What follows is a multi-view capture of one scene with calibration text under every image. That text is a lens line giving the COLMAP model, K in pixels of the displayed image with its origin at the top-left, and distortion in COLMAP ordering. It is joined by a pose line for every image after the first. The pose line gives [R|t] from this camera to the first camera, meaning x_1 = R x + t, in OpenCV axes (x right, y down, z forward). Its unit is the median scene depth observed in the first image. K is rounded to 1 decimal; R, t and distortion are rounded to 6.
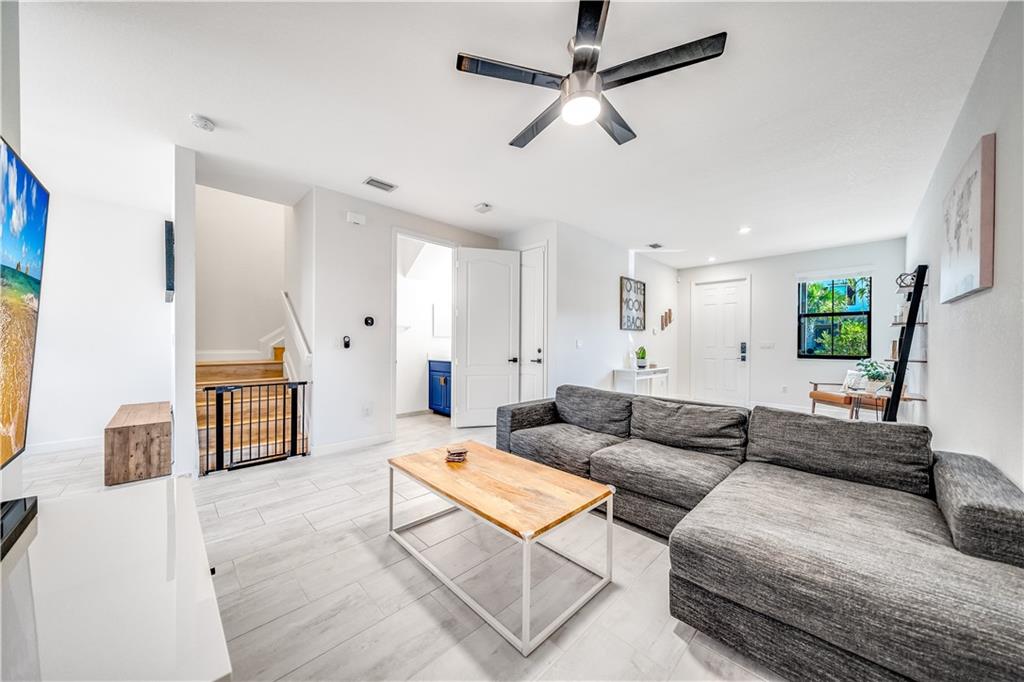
lens RADIAL K [[352.9, 0, 503.9], [0, 352.9, 347.1], [0, 0, 1]] dist [0.000337, -0.001628]
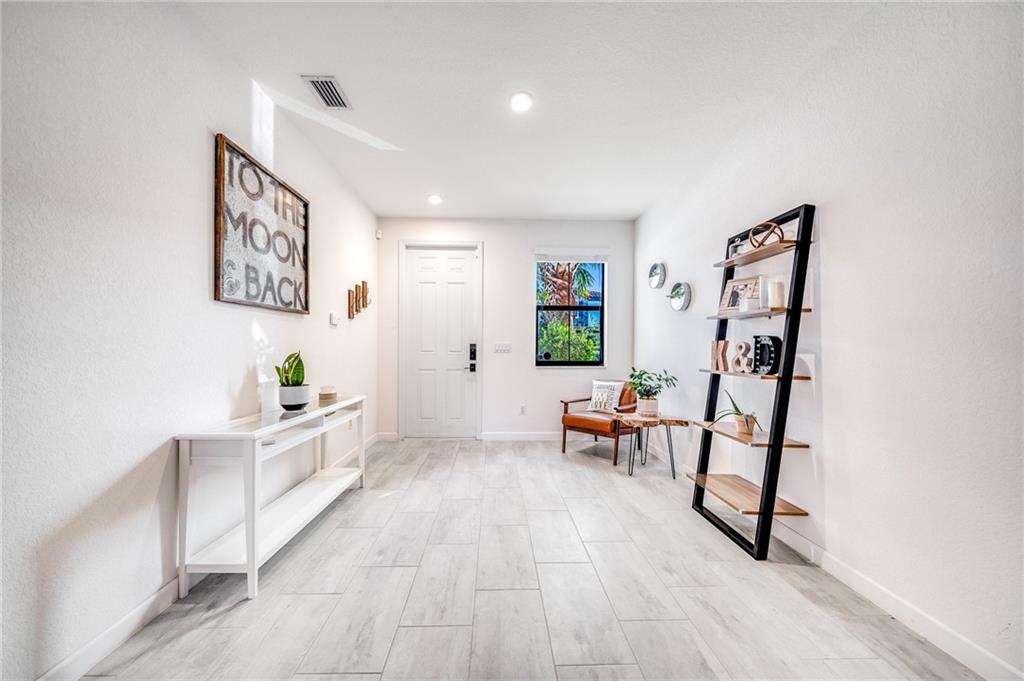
lens RADIAL K [[352.9, 0, 508.3], [0, 352.9, 346.9], [0, 0, 1]] dist [0.000337, -0.001628]
pose [[0.671222, -0.001673, 0.741255, 0.257422], [0.004672, 0.999987, -0.001973, -0.006452], [-0.741242, 0.004787, 0.671221, 0.560910]]
